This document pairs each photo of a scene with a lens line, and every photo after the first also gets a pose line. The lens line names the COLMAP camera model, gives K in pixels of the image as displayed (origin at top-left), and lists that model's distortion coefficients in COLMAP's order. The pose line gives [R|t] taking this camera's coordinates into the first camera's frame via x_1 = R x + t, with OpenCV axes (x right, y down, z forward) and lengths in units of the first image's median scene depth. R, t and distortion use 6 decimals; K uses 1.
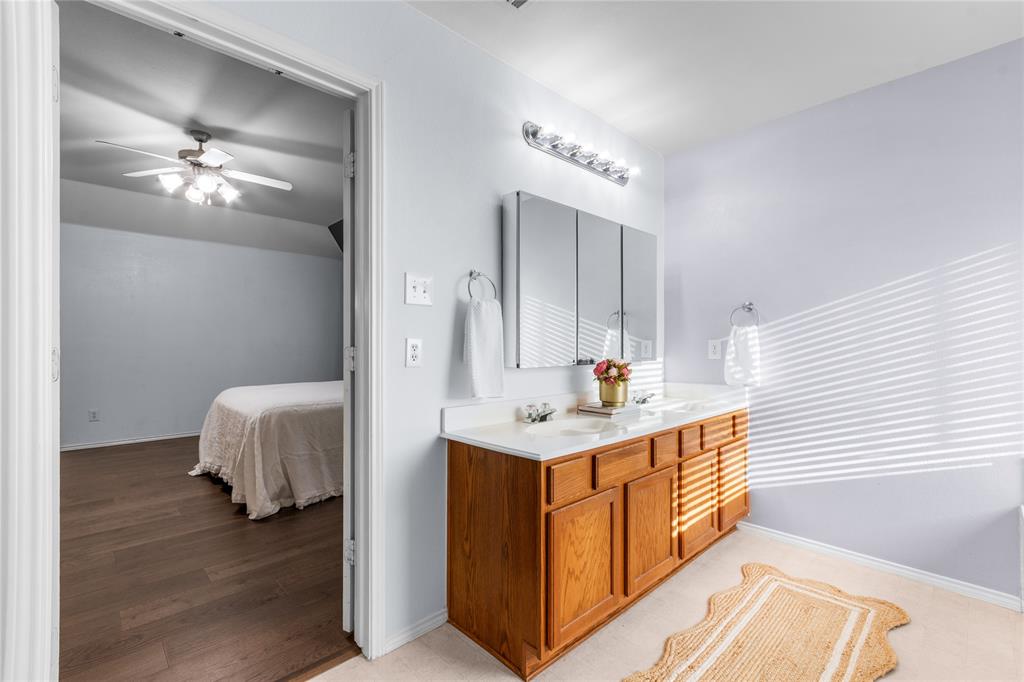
lens RADIAL K [[449.7, 0, 517.8], [0, 449.7, 342.5], [0, 0, 1]] dist [-0.000326, -0.000045]
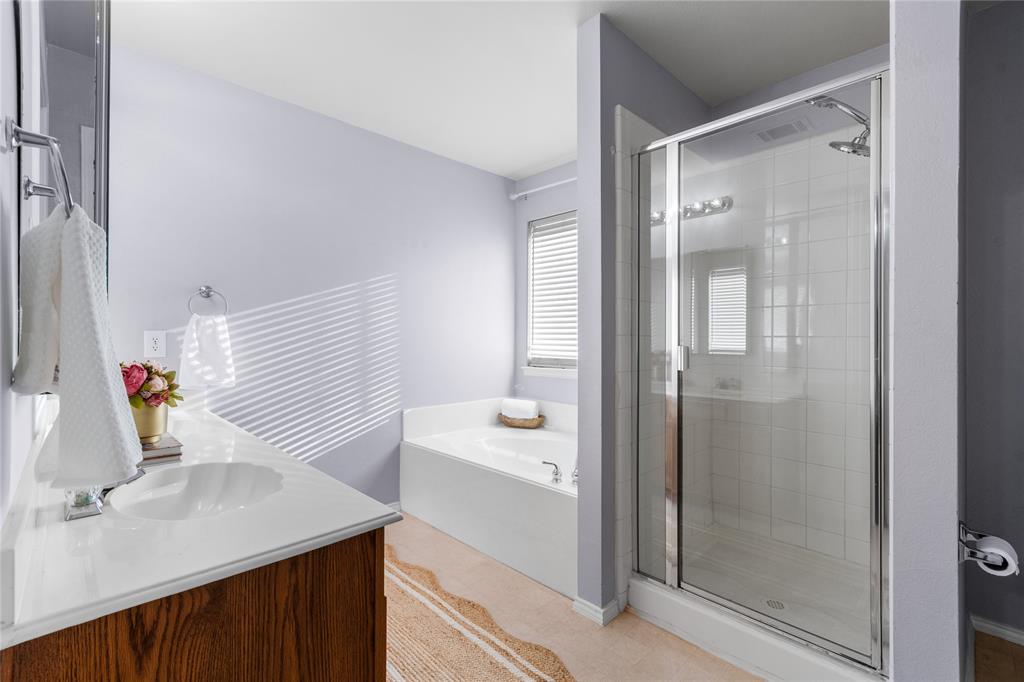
lens RADIAL K [[449.7, 0, 514.5], [0, 449.7, 348.0], [0, 0, 1]] dist [-0.000326, -0.000045]
pose [[-0.008004, -0.015445, 0.999849, -0.321331], [-0.008842, 0.999843, 0.015374, 0.004414], [-0.999929, -0.008717, -0.008139, 0.462898]]
